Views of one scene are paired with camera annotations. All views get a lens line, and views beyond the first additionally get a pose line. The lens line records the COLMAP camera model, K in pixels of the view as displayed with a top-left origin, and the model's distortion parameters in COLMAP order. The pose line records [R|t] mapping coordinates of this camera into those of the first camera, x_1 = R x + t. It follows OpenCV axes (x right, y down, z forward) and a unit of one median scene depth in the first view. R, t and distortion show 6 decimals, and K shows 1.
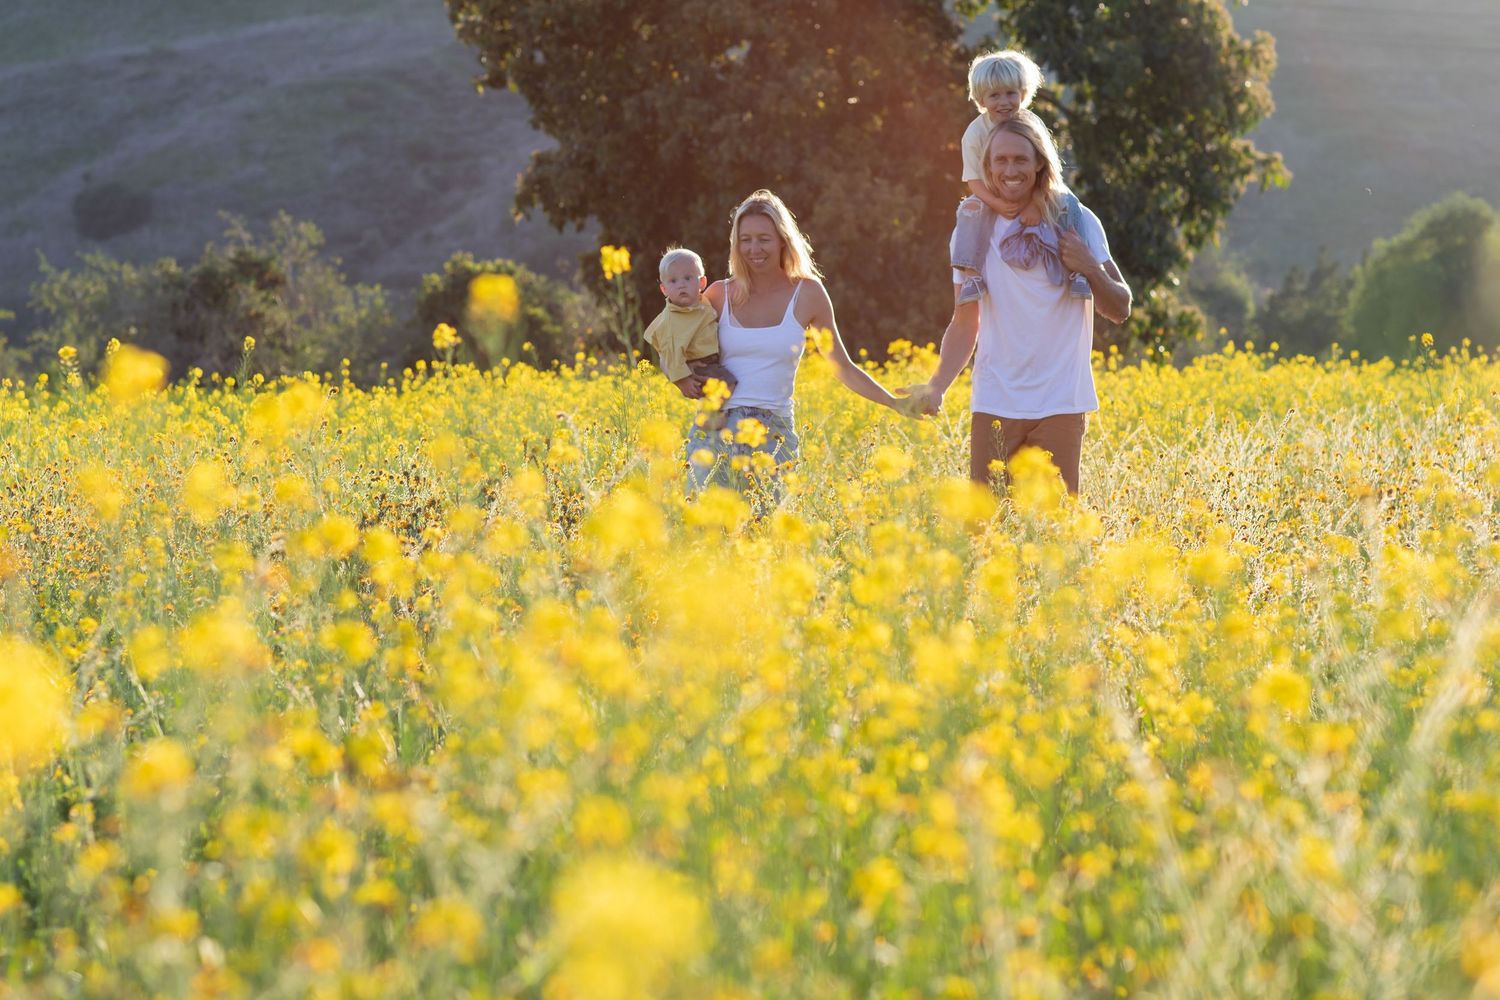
lens RADIAL K [[3629.3, 0, 750.0], [0, 3629.3, 500.0], [0, 0, 1]] dist [-0.334142, 3.703069]
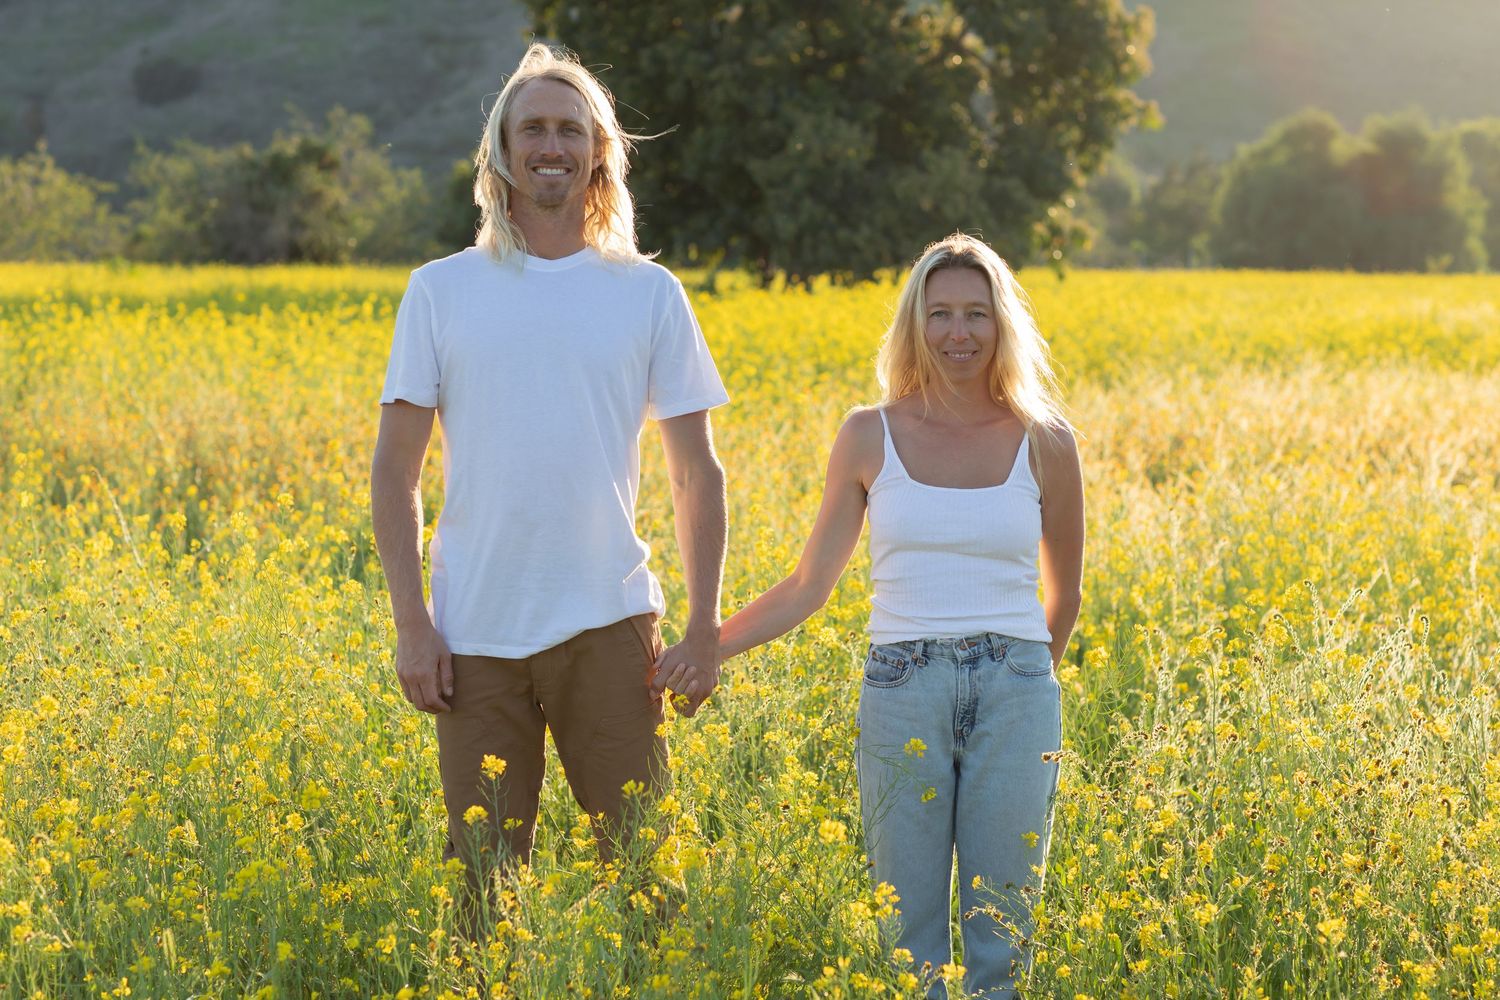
lens RADIAL K [[3629.3, 0, 750.0], [0, 3629.3, 500.0], [0, 0, 1]] dist [-0.334142, 3.703069]
pose [[0.999366, 0.022093, 0.027920, -0.022694], [-0.023706, 0.997987, 0.058815, -0.022854], [-0.026564, -0.059439, 0.997878, -0.222261]]
